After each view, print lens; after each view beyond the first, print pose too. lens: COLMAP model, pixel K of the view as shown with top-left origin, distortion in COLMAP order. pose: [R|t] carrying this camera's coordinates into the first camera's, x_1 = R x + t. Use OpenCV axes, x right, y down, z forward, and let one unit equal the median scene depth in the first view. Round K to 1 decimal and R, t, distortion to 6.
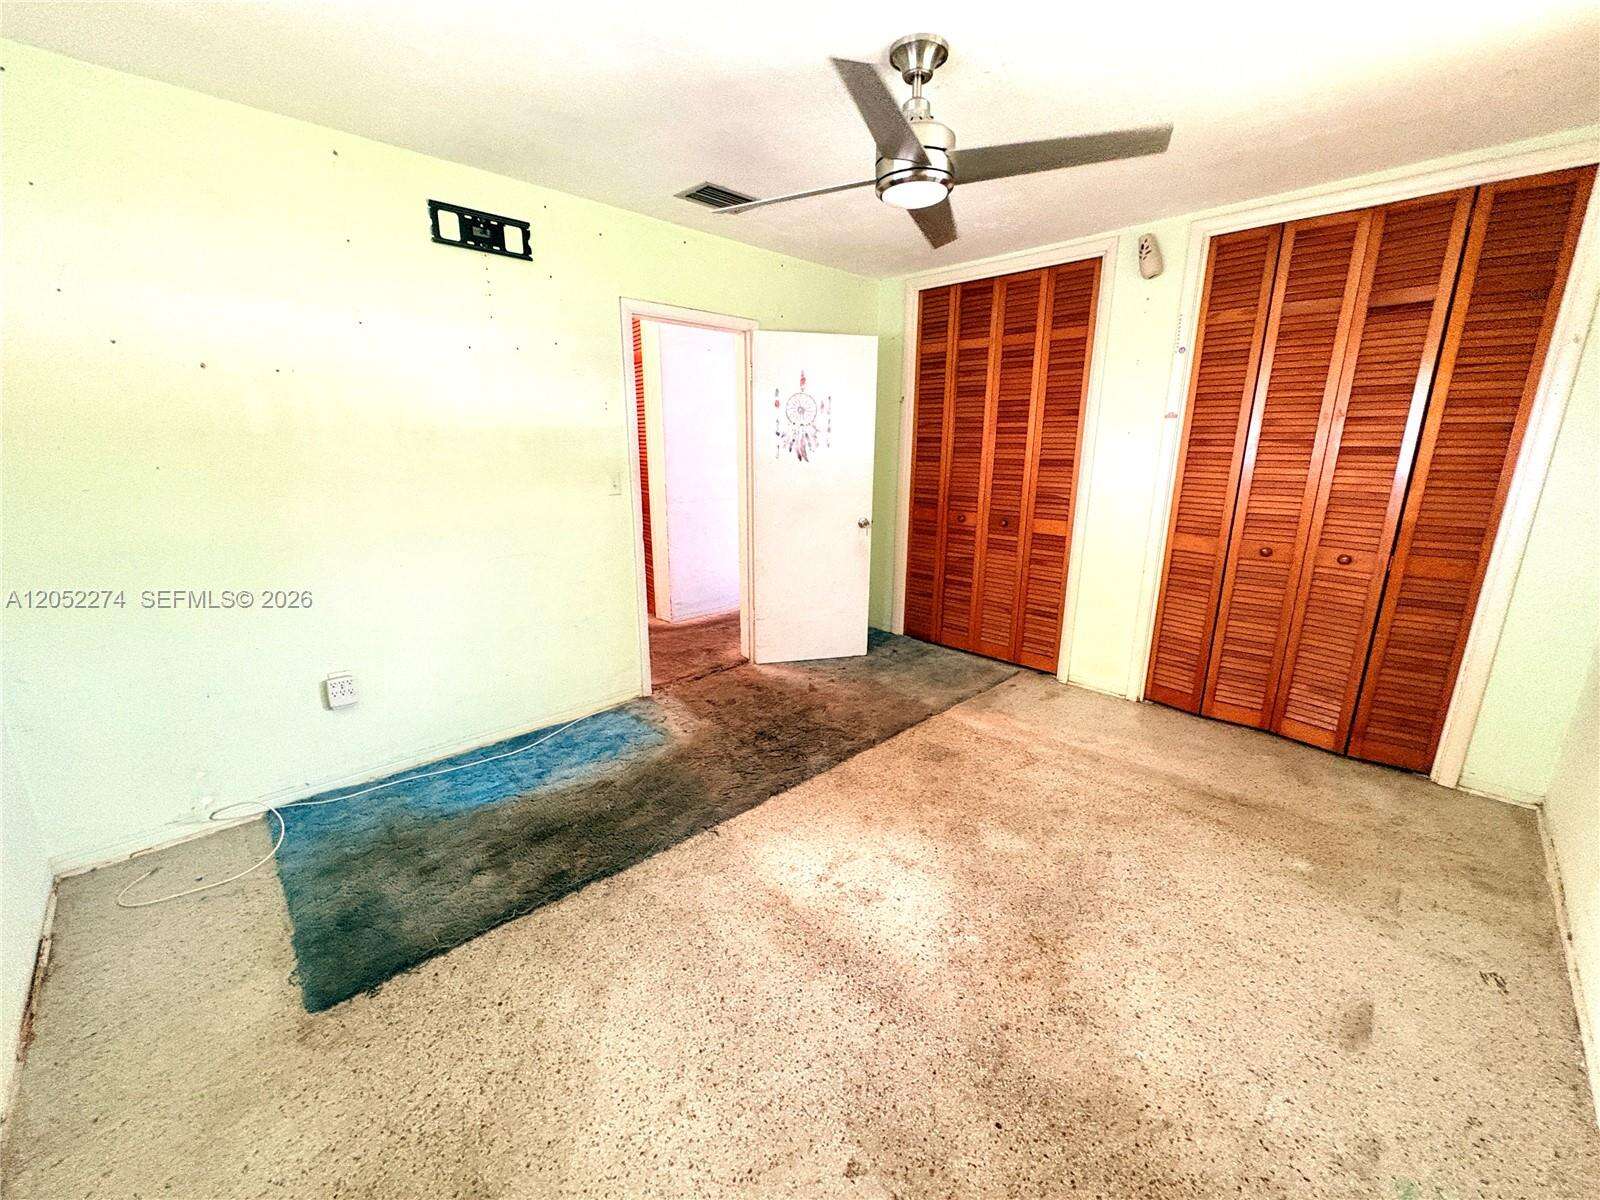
lens RADIAL K [[637.2, 0, 800.0], [0, 637.2, 600.0], [0, 0, 1]] dist [-0.001450, -0.000056]
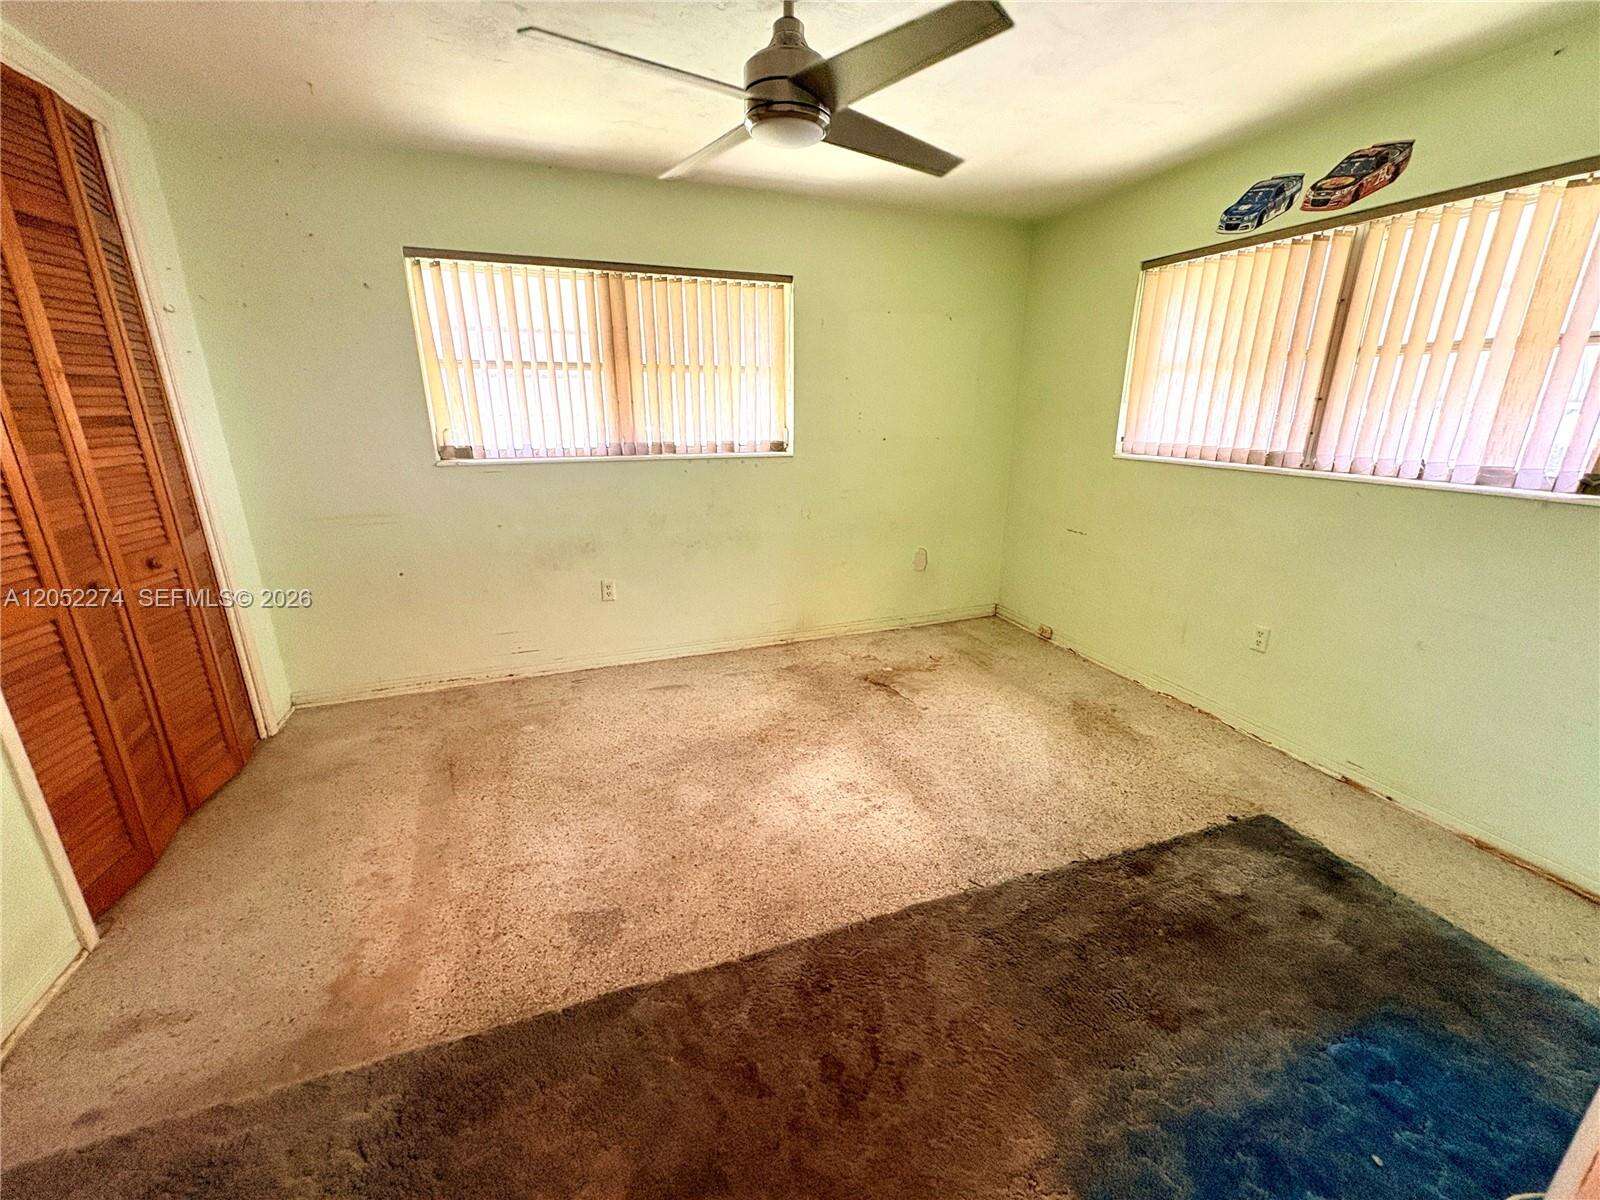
lens RADIAL K [[637.2, 0, 800.0], [0, 637.2, 600.0], [0, 0, 1]] dist [-0.001450, -0.000056]
pose [[-0.913117, -0.123857, 0.388429, -0.222195], [0.096825, 0.859598, 0.501713, -0.435174], [-0.396033, 0.495733, -0.772921, 1.681232]]
